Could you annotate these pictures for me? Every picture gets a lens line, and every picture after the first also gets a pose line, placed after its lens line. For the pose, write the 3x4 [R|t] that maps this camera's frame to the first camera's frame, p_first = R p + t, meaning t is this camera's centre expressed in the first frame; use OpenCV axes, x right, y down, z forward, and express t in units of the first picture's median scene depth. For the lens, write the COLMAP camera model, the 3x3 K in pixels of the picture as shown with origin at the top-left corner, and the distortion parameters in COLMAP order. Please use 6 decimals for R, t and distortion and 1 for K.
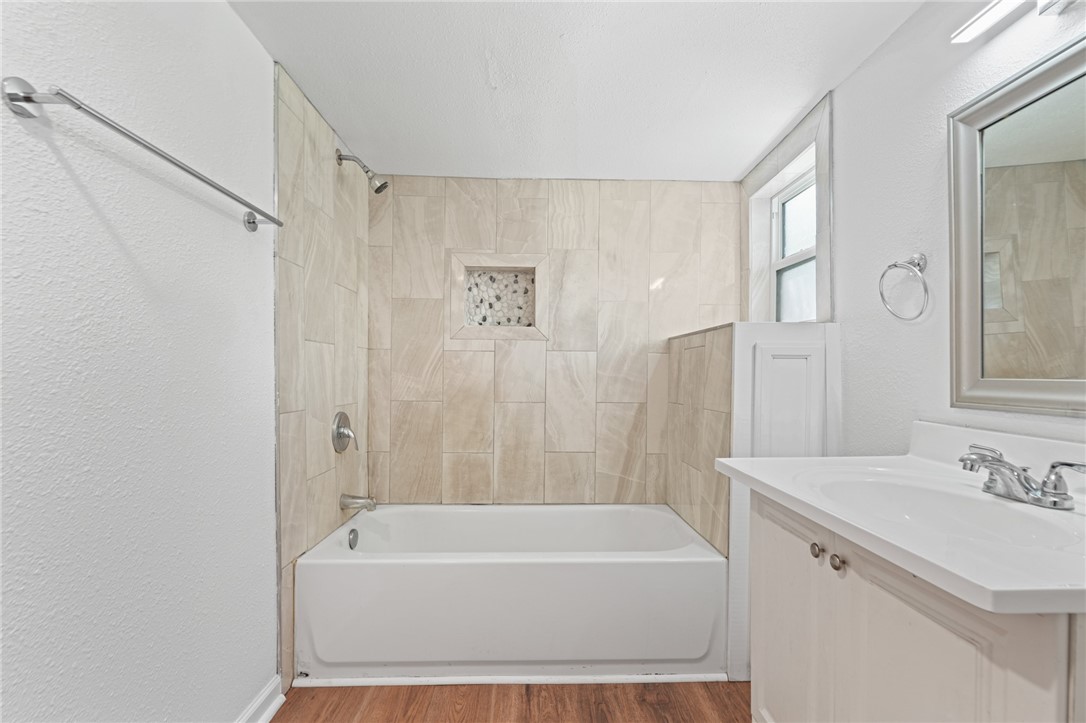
lens RADIAL K [[483.6, 0, 548.1], [0, 483.6, 371.8], [0, 0, 1]] dist [0.000357, 0.000086]
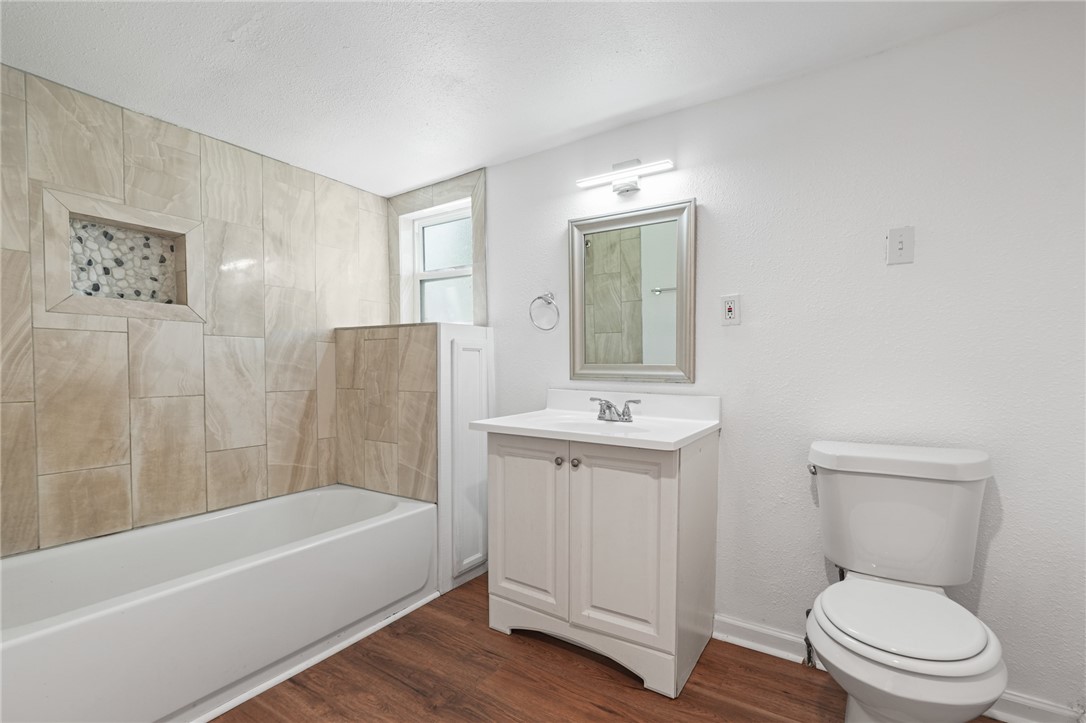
lens RADIAL K [[483.6, 0, 543.7], [0, 483.6, 362.8], [0, 0, 1]] dist [0.000357, 0.000086]
pose [[0.575403, -0.000393, 0.817870, -0.365280], [-0.003214, 0.999991, 0.002741, 0.001770], [-0.817864, -0.004206, 0.575396, 0.012044]]
